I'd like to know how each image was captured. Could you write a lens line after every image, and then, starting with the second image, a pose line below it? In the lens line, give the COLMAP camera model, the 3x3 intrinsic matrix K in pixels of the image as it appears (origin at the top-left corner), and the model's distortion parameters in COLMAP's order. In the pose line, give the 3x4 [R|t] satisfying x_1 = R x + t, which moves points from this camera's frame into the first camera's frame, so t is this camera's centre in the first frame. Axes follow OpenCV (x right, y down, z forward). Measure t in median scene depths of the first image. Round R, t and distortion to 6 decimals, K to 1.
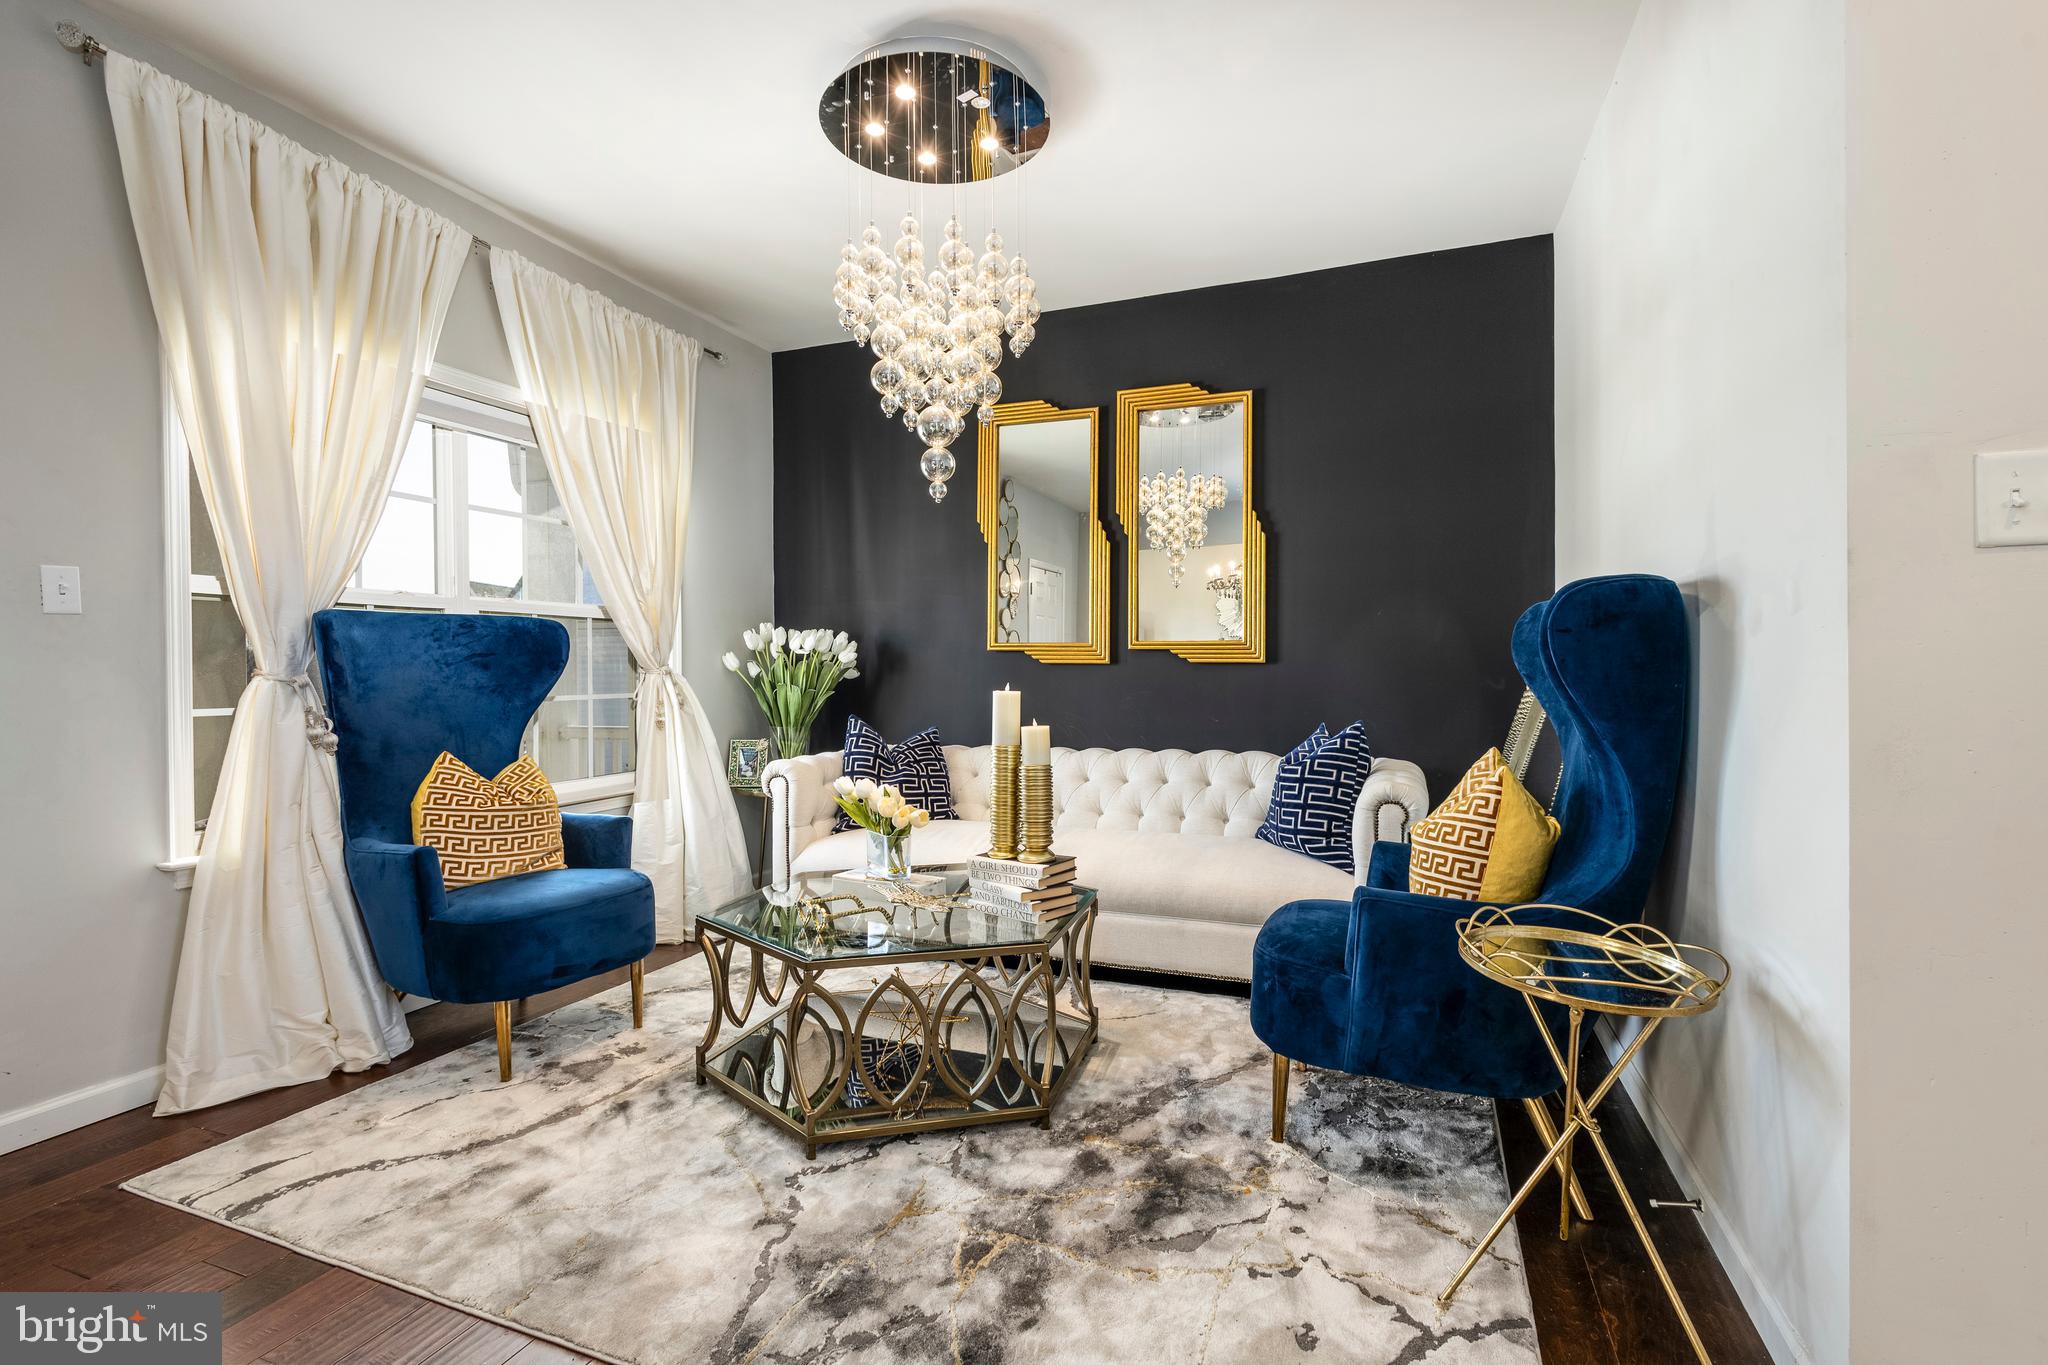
lens RADIAL K [[861.9, 0, 1021.1], [0, 861.9, 682.6], [0, 0, 1]] dist [0.008082, 0.000057]
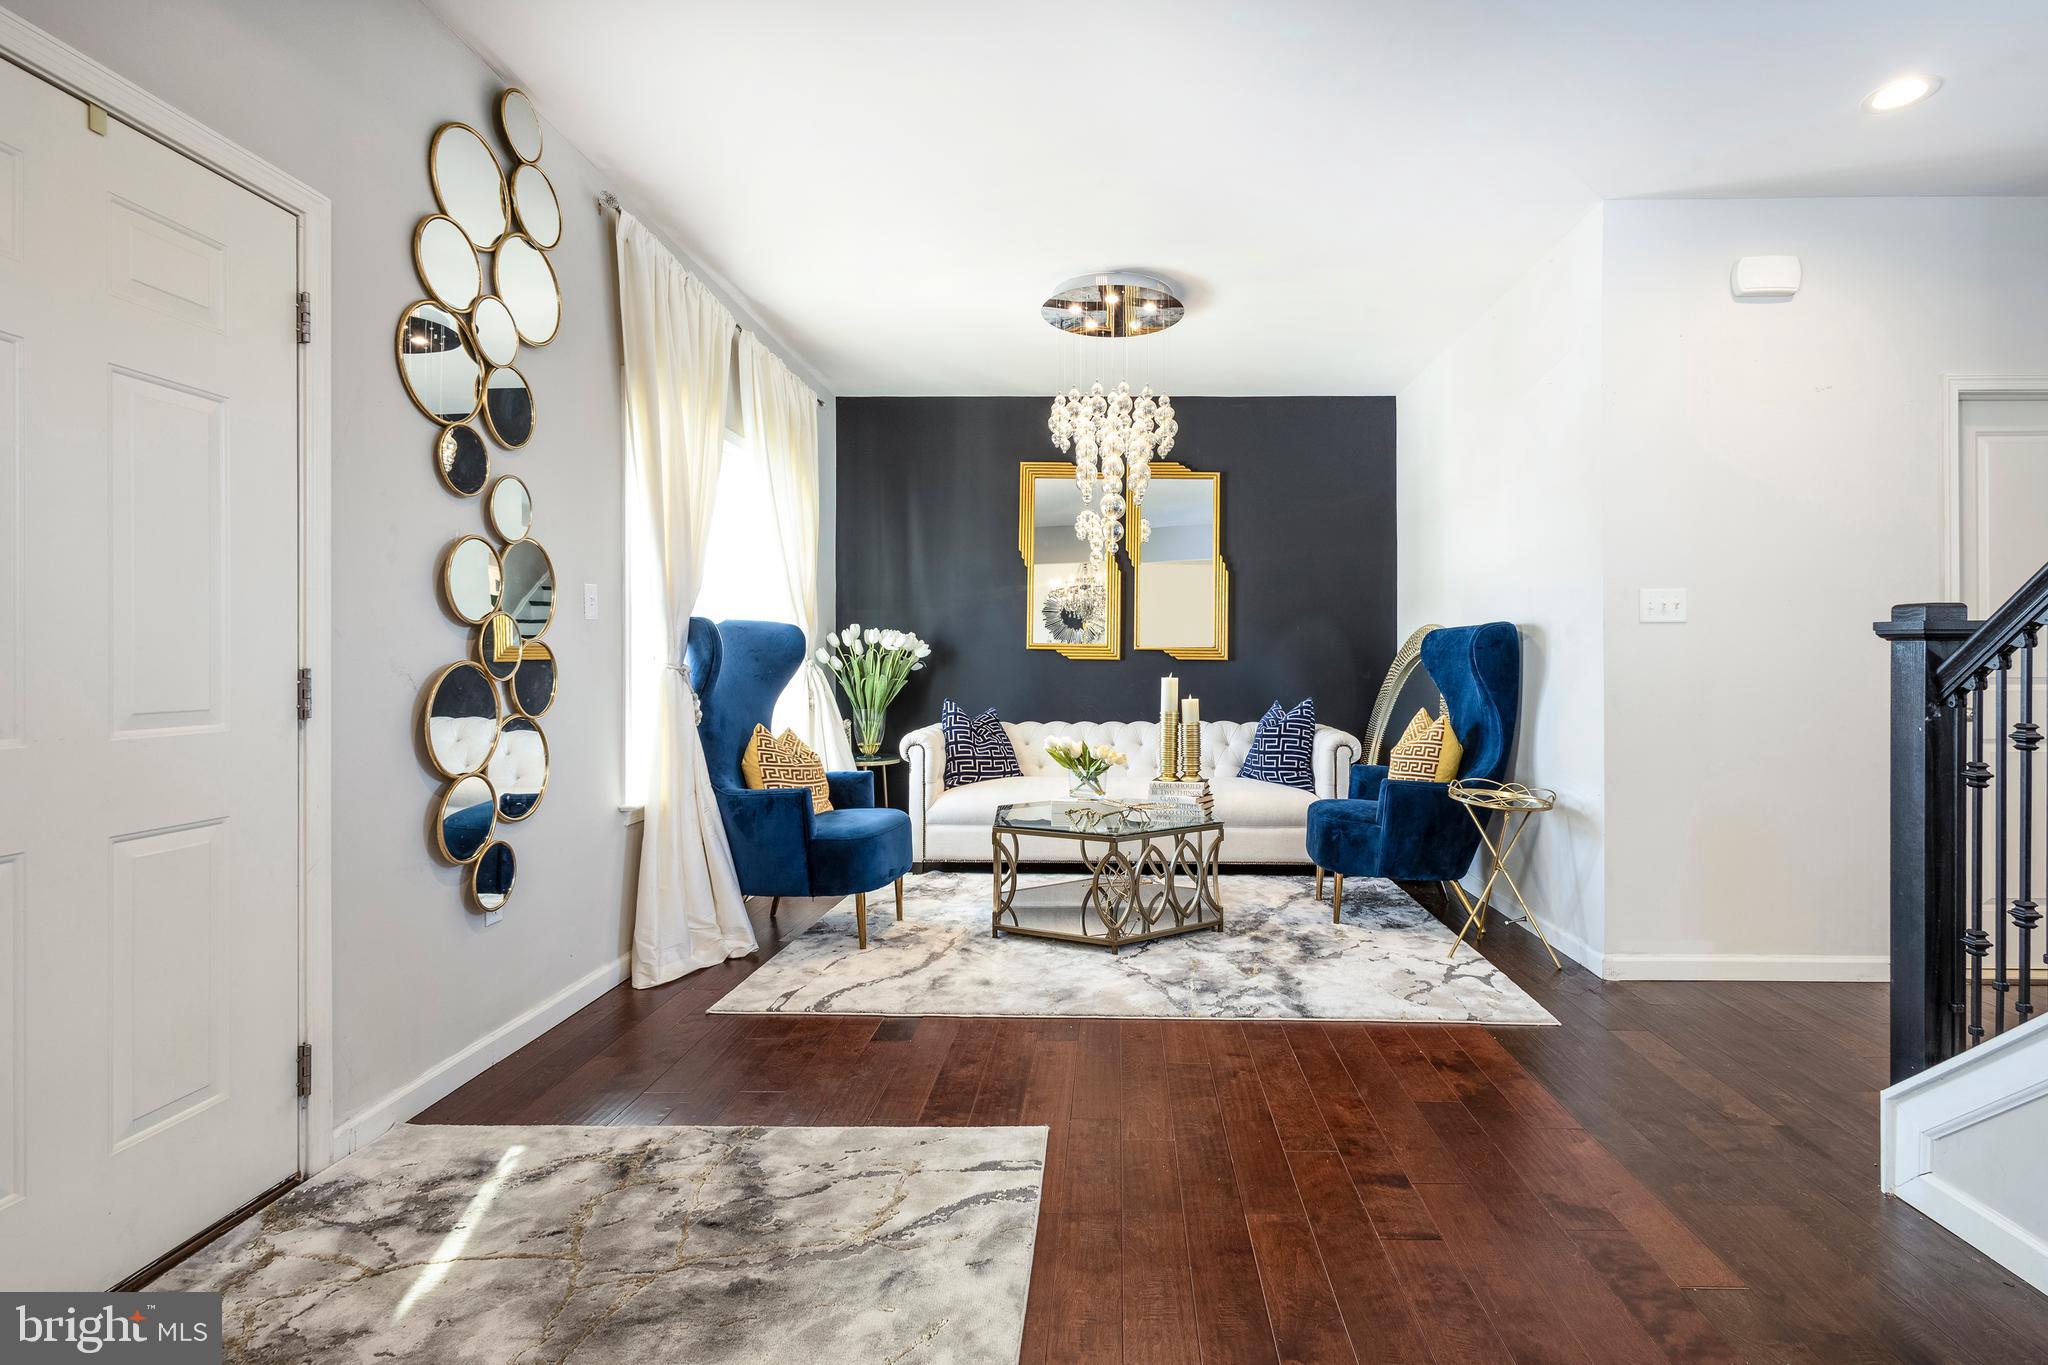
lens RADIAL K [[946.8, 0, 1030.6], [0, 946.8, 678.0], [0, 0, 1]] dist [0.010077, 0.000321]
pose [[0.935713, 0.001030, 0.352760, -0.721774], [-0.001158, 0.999999, 0.000152, 0.008146], [-0.352760, -0.000551, 0.935714, -0.461011]]
